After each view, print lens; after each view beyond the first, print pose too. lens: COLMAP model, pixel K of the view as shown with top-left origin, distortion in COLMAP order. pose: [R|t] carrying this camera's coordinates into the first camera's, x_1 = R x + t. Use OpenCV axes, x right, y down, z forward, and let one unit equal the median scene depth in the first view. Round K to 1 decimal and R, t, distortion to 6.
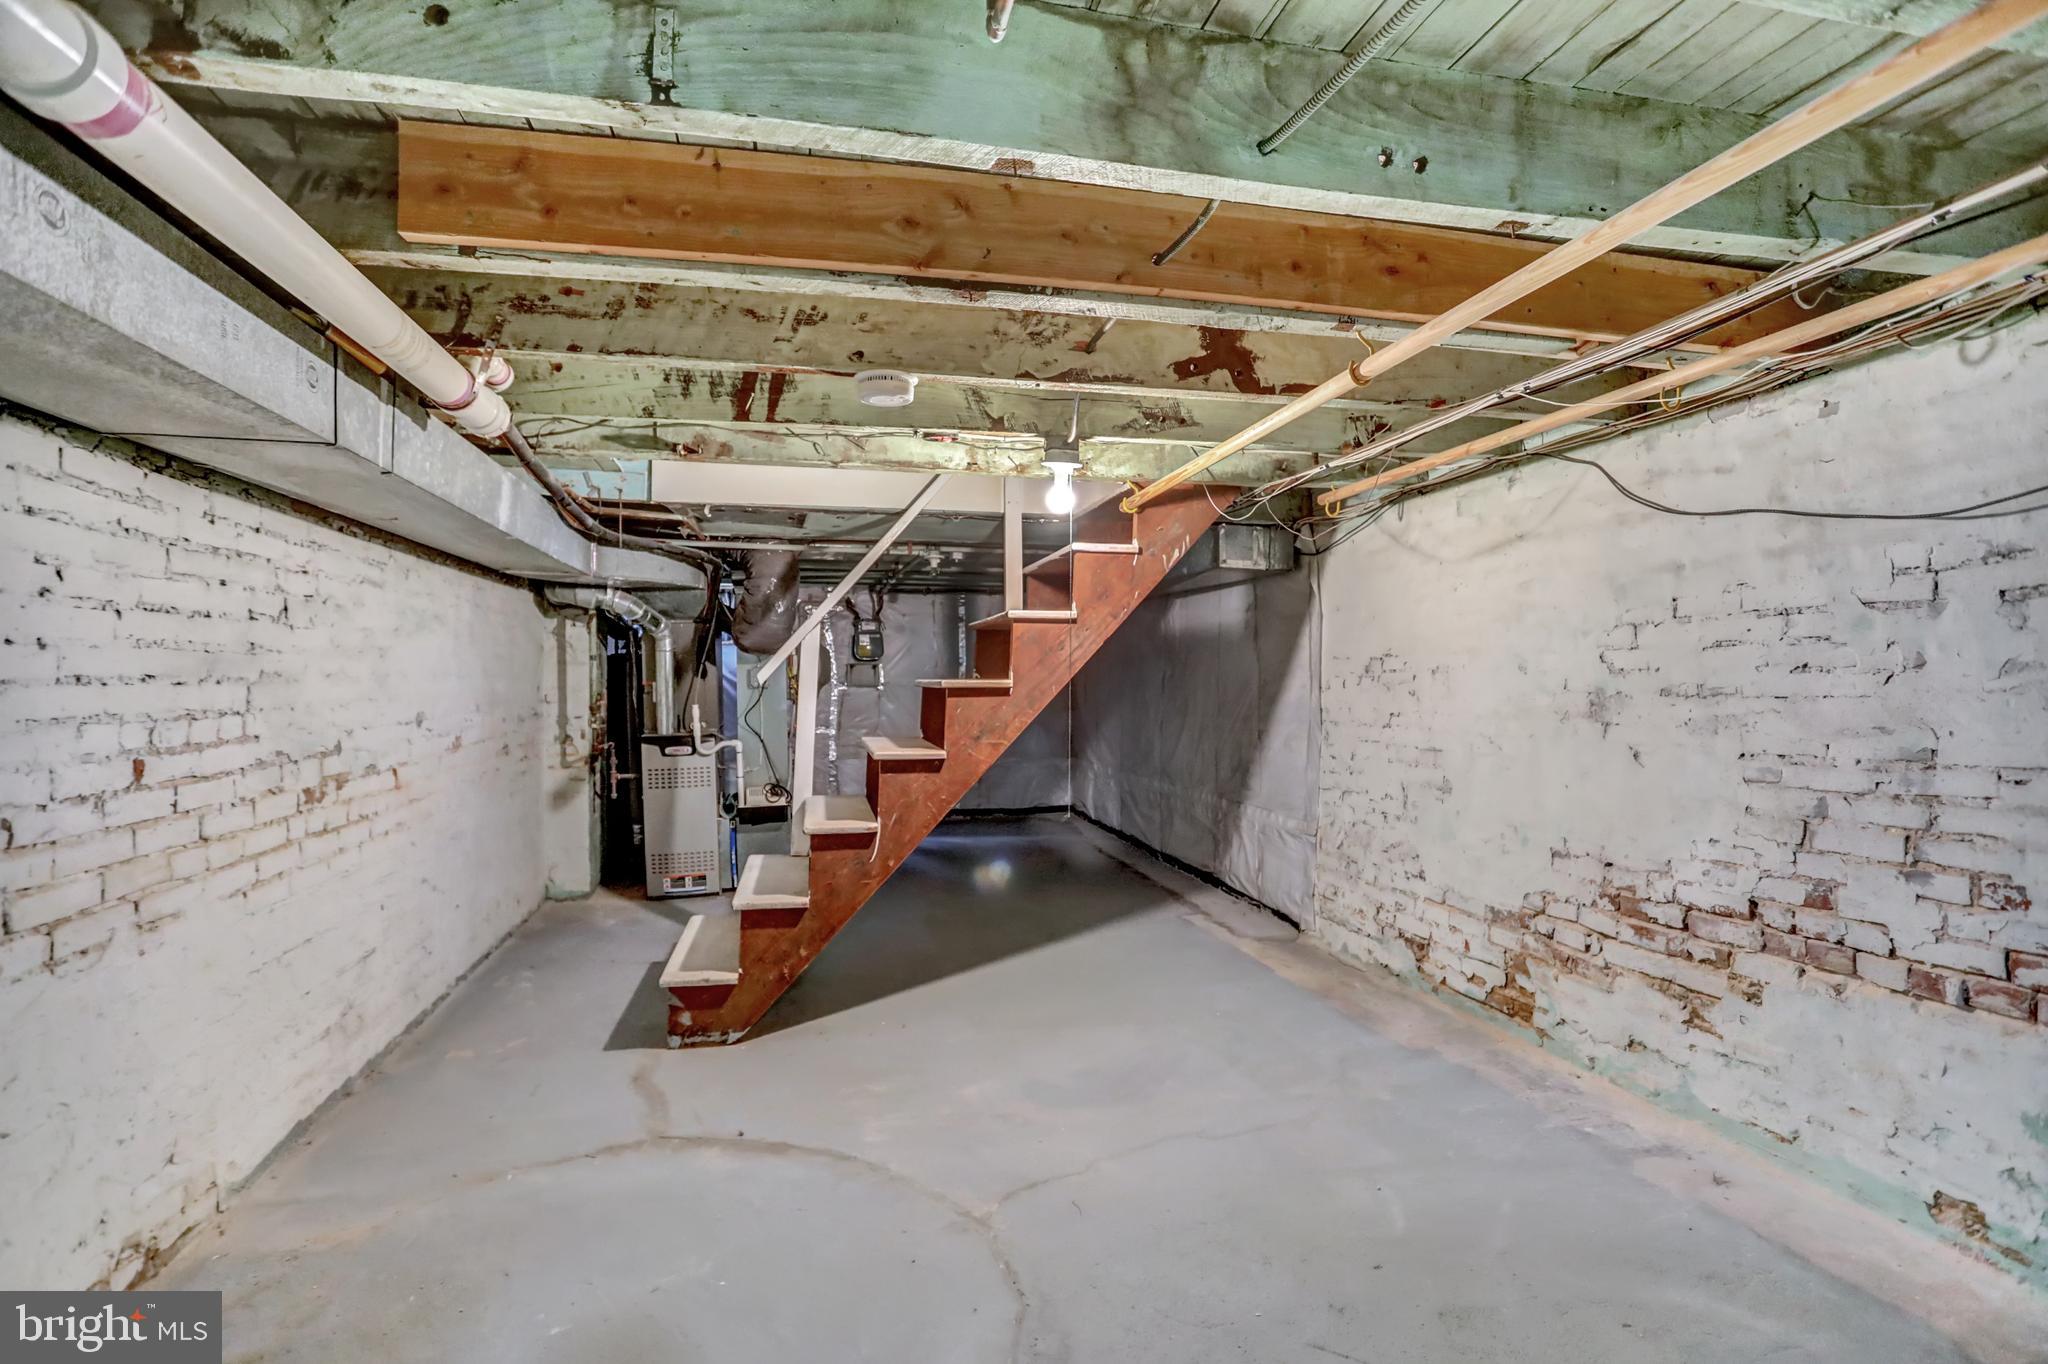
lens RADIAL K [[995.8, 0, 1033.2], [0, 995.8, 688.2], [0, 0, 1]] dist [-0.051258, 0.018998]
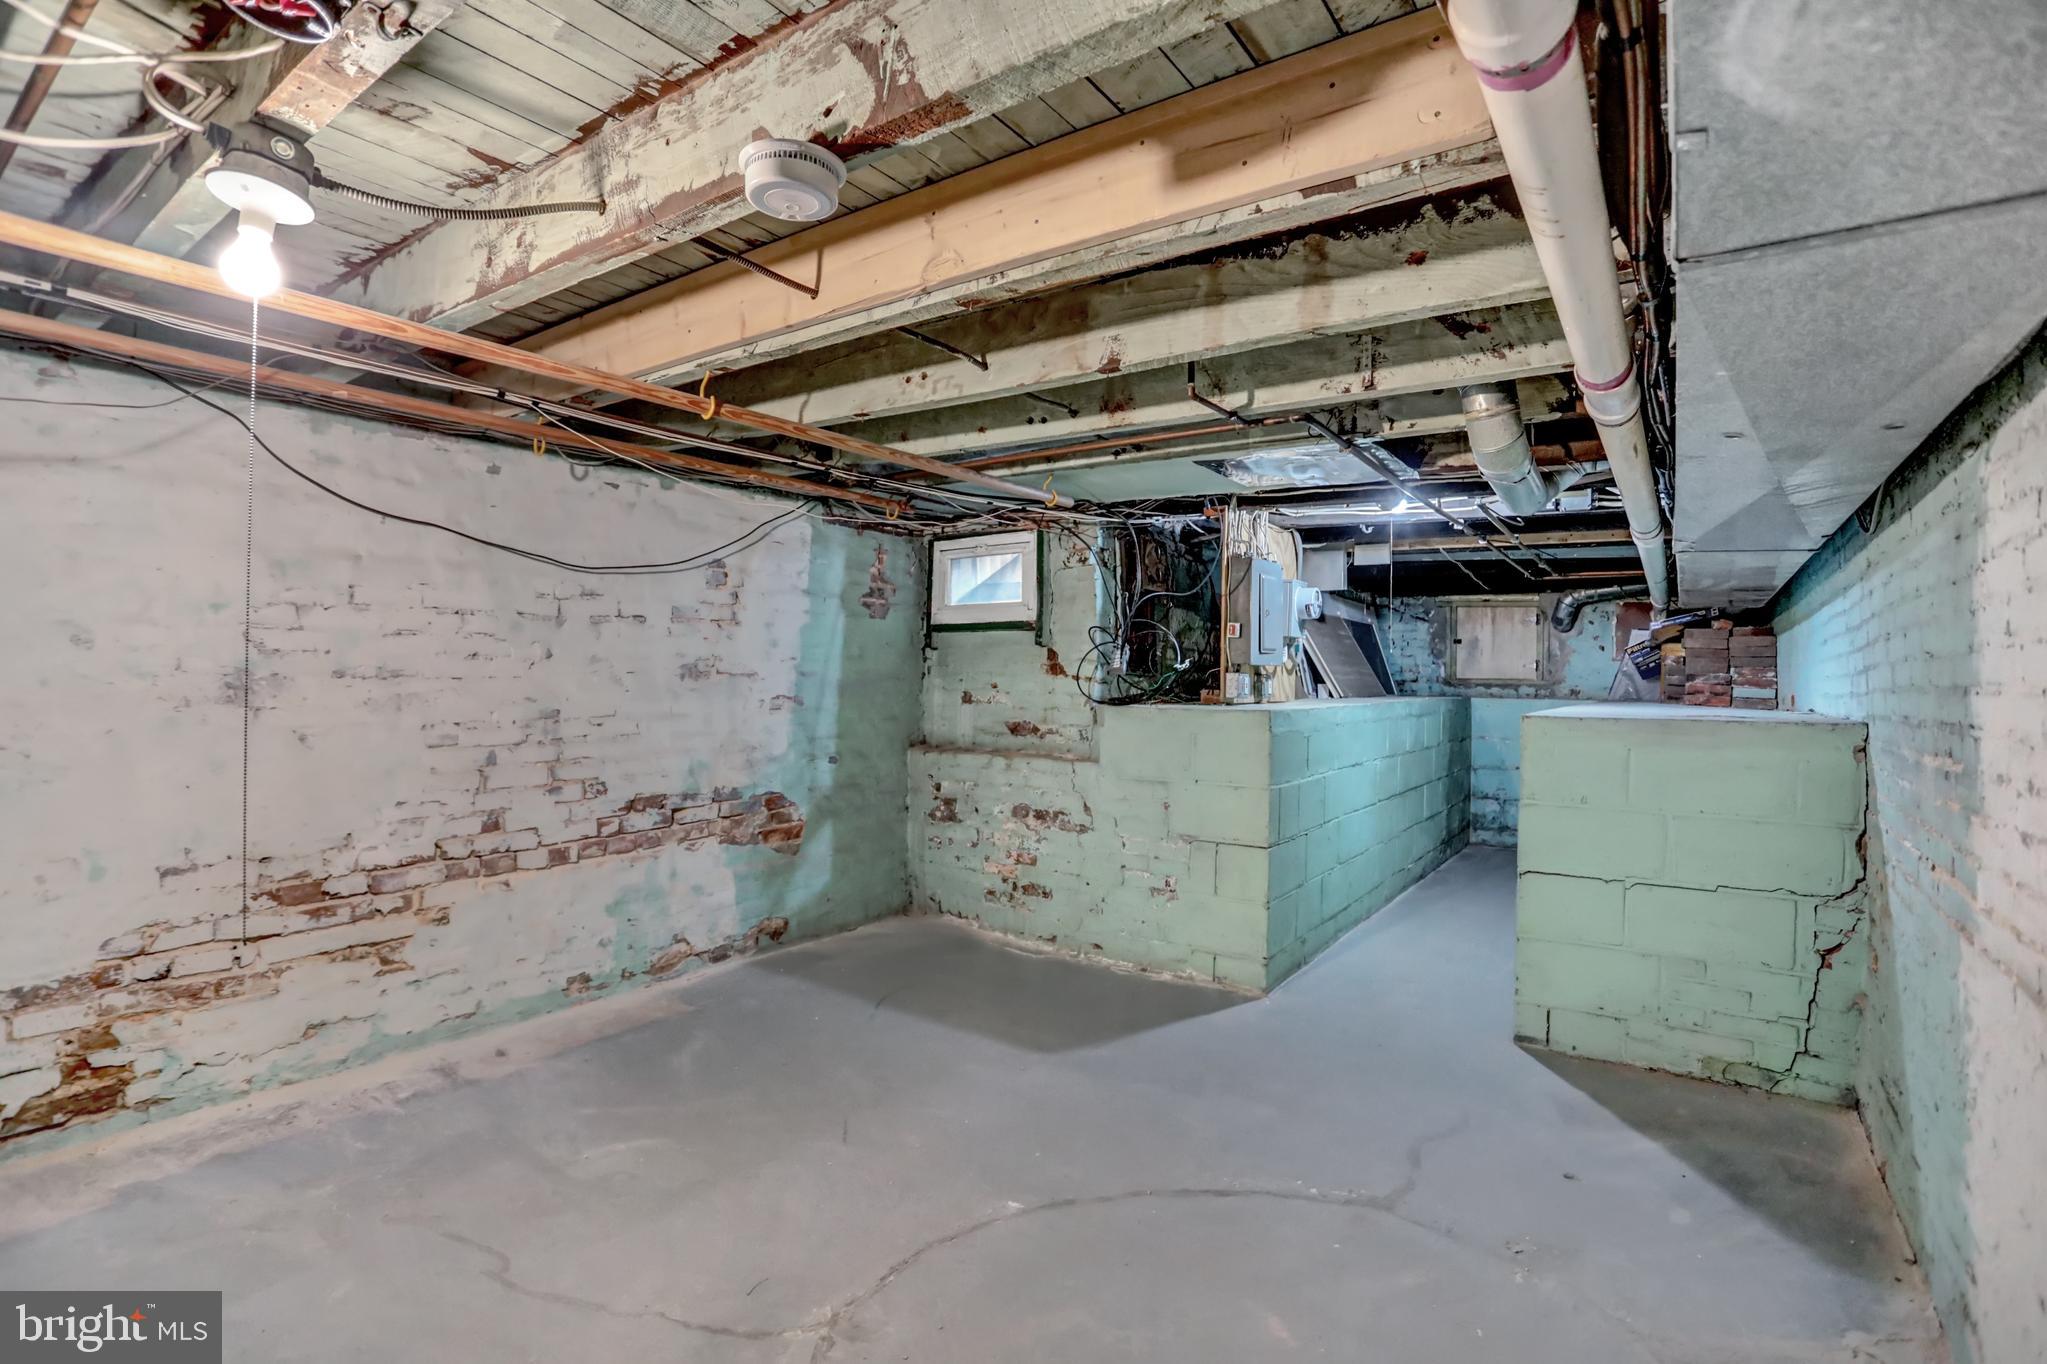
lens RADIAL K [[995.3, 0, 1033.5], [0, 995.3, 675.2], [0, 0, 1]] dist [-0.051258, 0.018998]
pose [[-0.667458, -0.011509, 0.744559, -0.666497], [-0.012125, 0.999916, 0.004586, -0.008986], [-0.744549, -0.005967, -0.667541, 1.230185]]
